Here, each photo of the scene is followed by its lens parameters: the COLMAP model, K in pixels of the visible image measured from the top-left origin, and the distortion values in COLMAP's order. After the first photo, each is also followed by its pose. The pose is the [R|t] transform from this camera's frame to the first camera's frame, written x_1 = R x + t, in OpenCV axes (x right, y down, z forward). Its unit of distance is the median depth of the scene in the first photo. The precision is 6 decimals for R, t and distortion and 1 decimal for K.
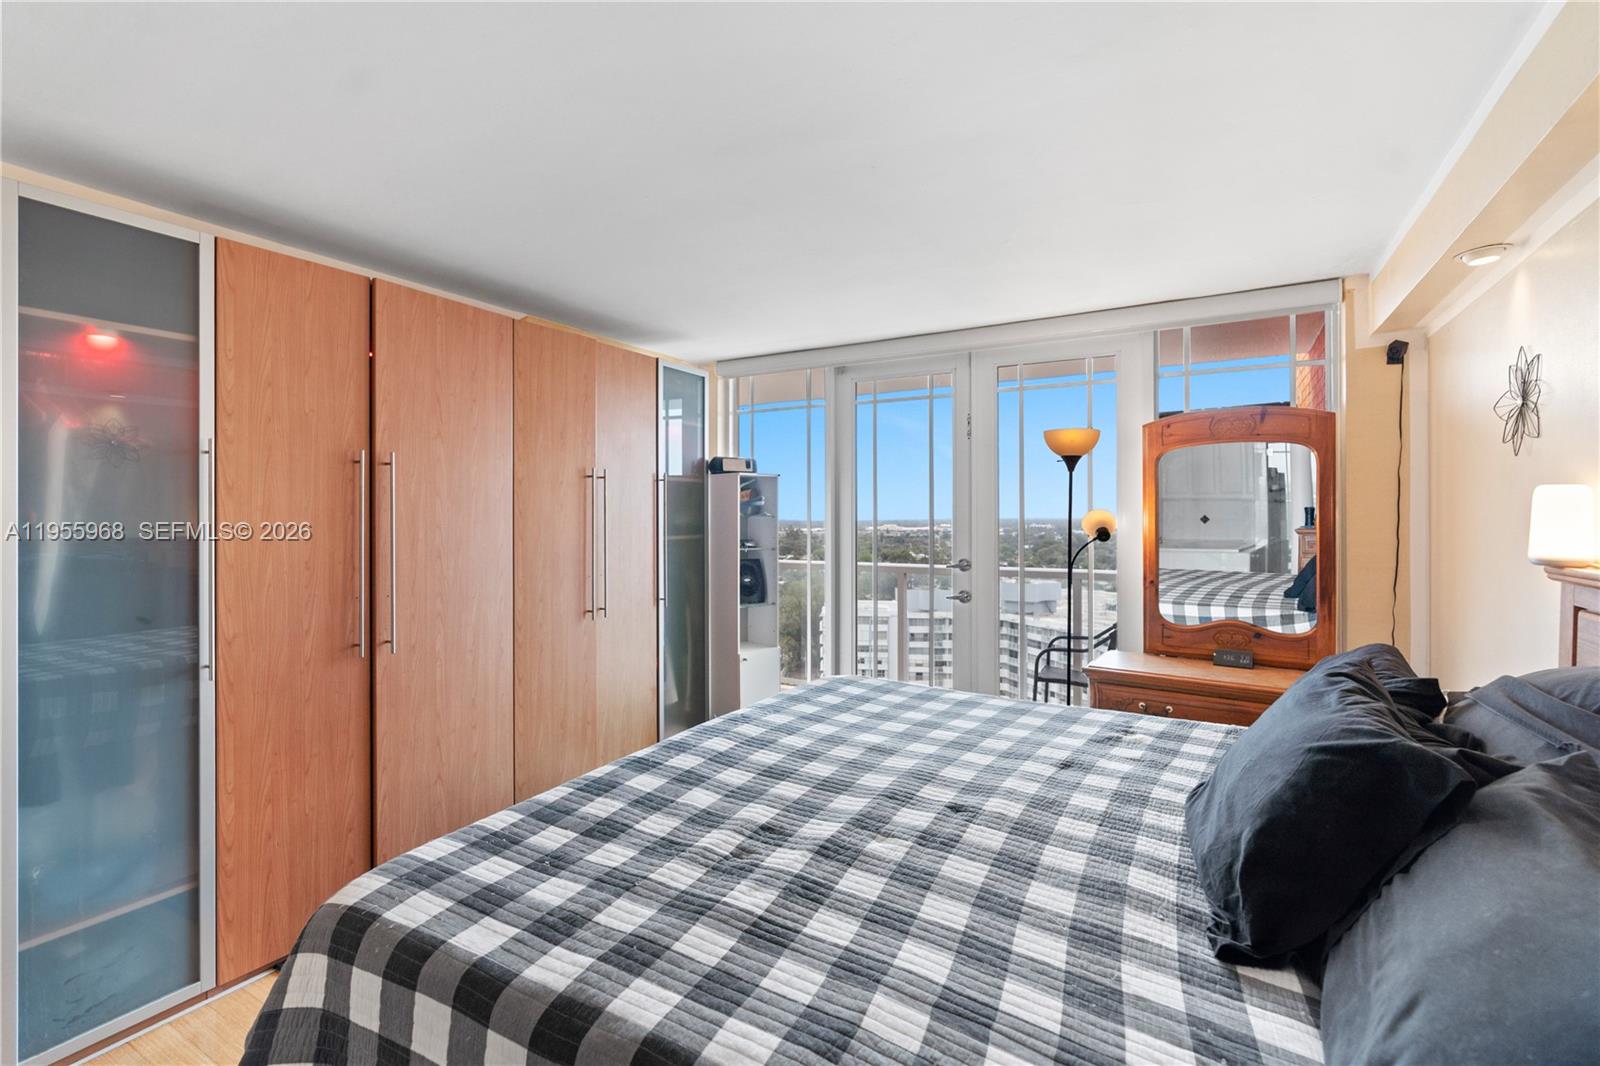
lens RADIAL K [[728.1, 0, 793.1], [0, 728.1, 515.4], [0, 0, 1]] dist [-0.023623, 0.000057]
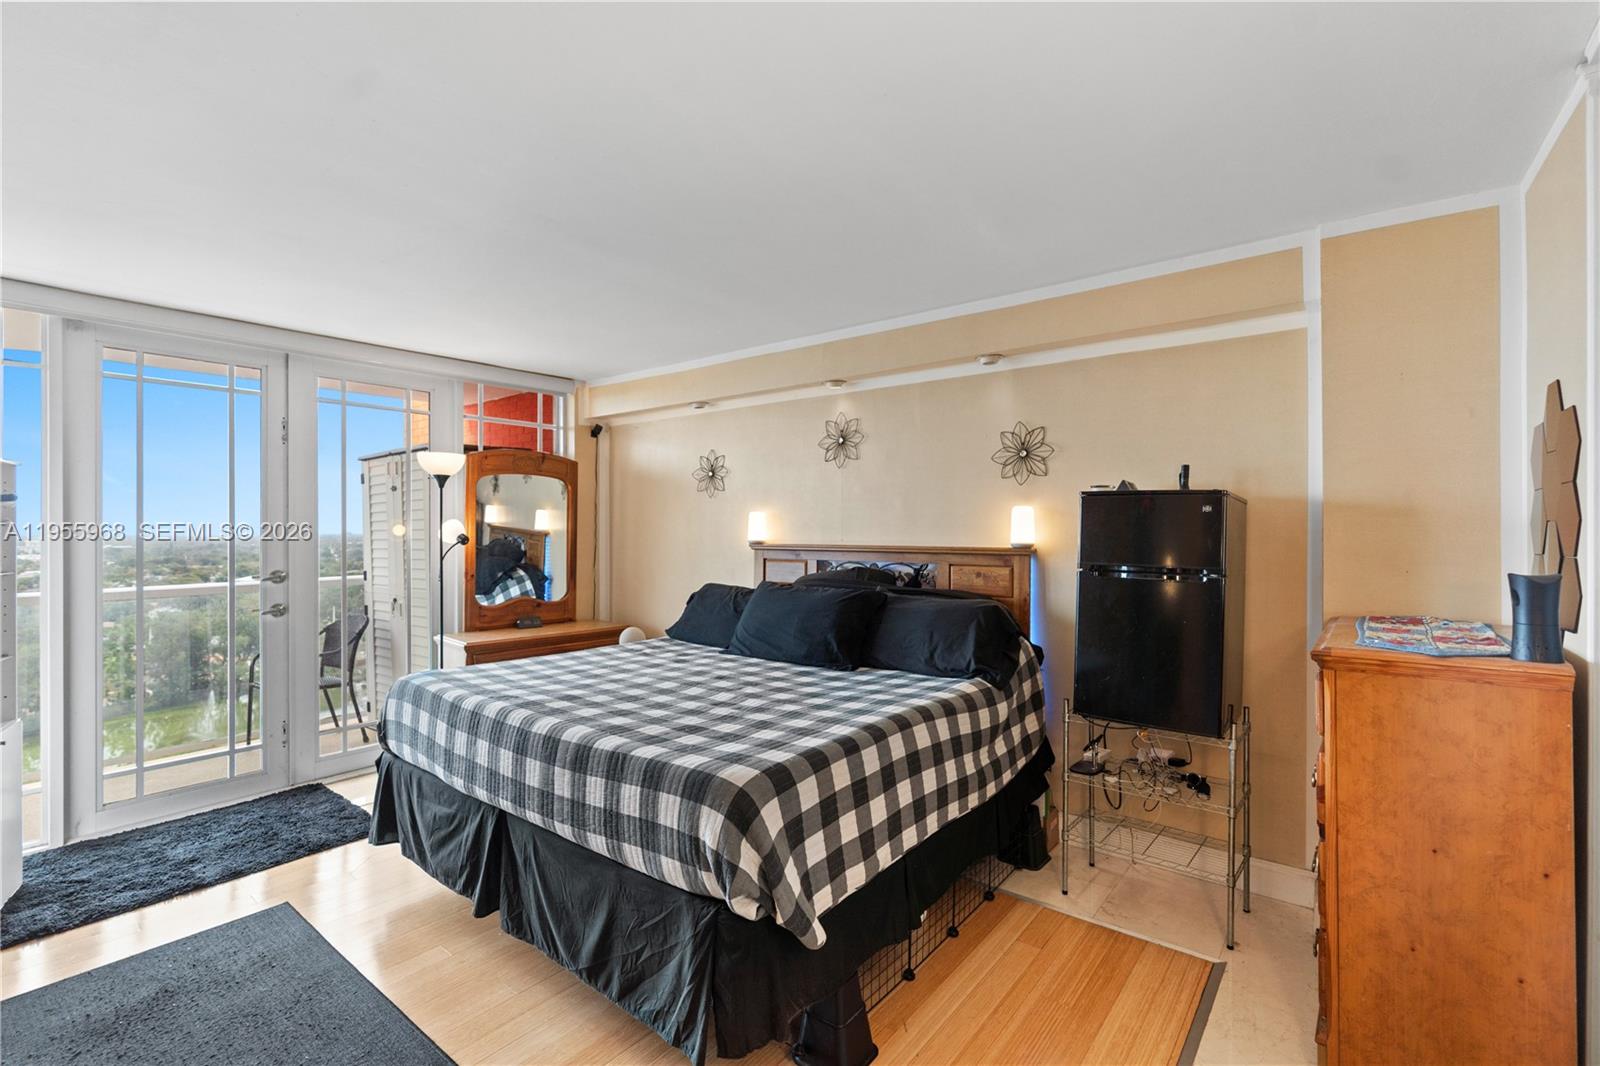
lens RADIAL K [[722.8, 0, 801.6], [0, 722.8, 530.4], [0, 0, 1]] dist [-0.003039, 0.001247]
pose [[0.138519, -0.003474, 0.990354, -0.722105], [0.000666, 0.999994, 0.003414, 0.006038], [-0.990360, 0.000186, 0.138521, 0.235343]]
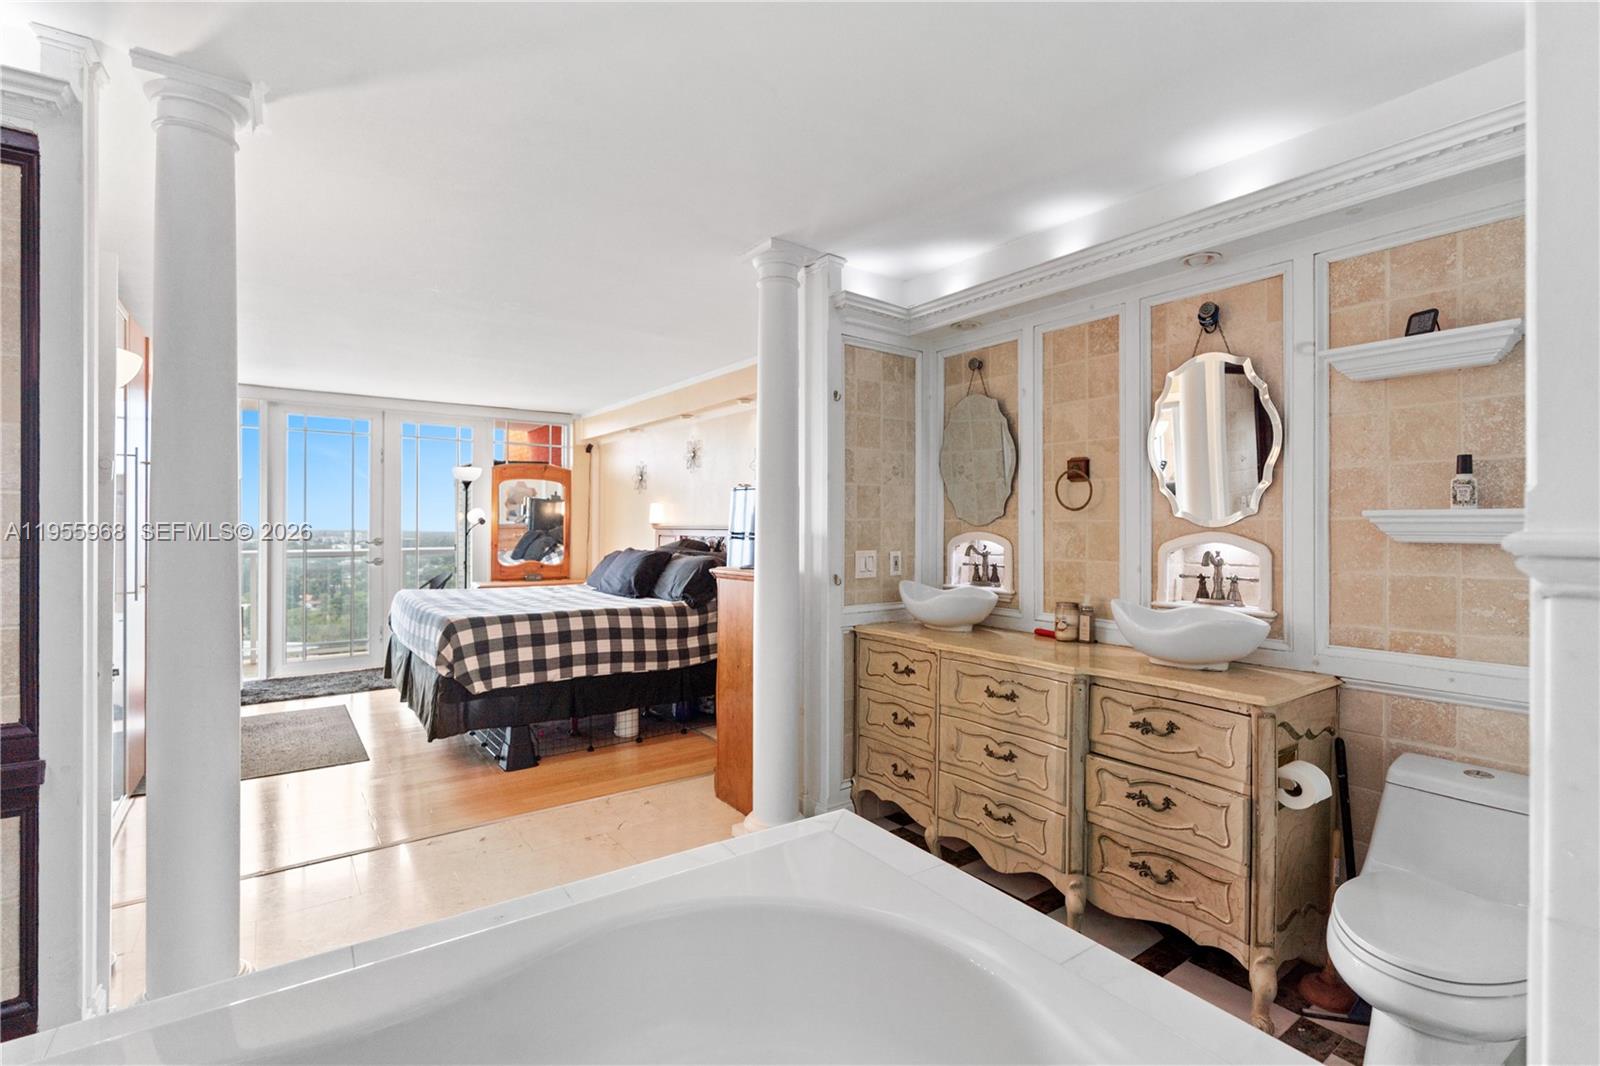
lens RADIAL K [[726.5, 0, 797.4], [0, 726.5, 528.2], [0, 0, 1]] dist [-0.002677, 0.000676]
pose [[0.395924, -0.000766, 0.918283, -1.052410], [-0.004316, 0.999987, 0.002696, 0.035560], [-0.918273, -0.005031, 0.395915, -0.590393]]
